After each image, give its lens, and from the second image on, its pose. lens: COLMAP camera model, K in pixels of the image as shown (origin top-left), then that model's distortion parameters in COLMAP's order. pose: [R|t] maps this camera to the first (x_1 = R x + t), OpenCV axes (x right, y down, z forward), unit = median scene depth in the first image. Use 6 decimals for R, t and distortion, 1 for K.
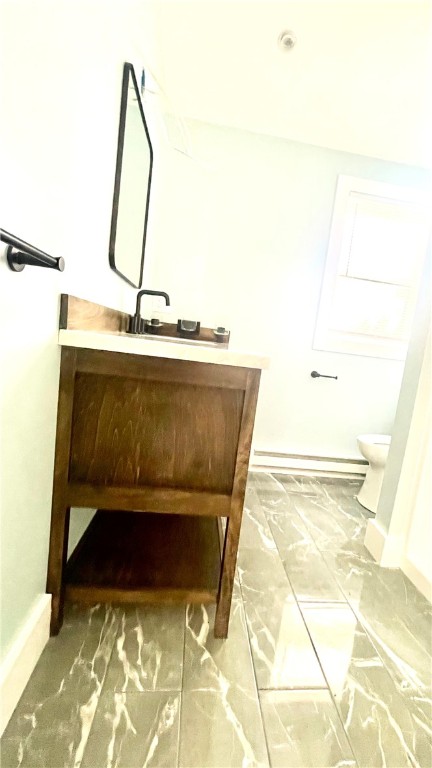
lens RADIAL K [[322.3, 0, 237.9], [0, 322.3, 376.6], [0, 0, 1]] dist [-0.000092, -0.000030]
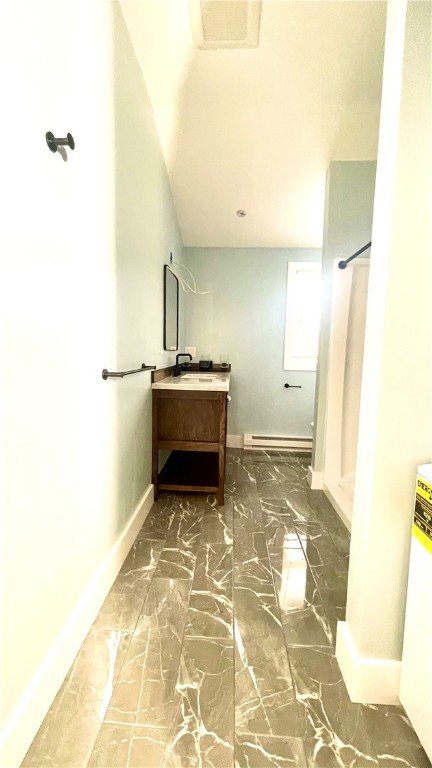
lens RADIAL K [[305.7, 0, 208.7], [0, 305.7, 379.6], [0, 0, 1]] dist [-0.009939, 0.000236]
pose [[0.975995, -0.081093, -0.202131, 0.386620], [0.076420, 0.996599, -0.030831, -0.046941], [0.203944, 0.014644, 0.978873, -1.230234]]
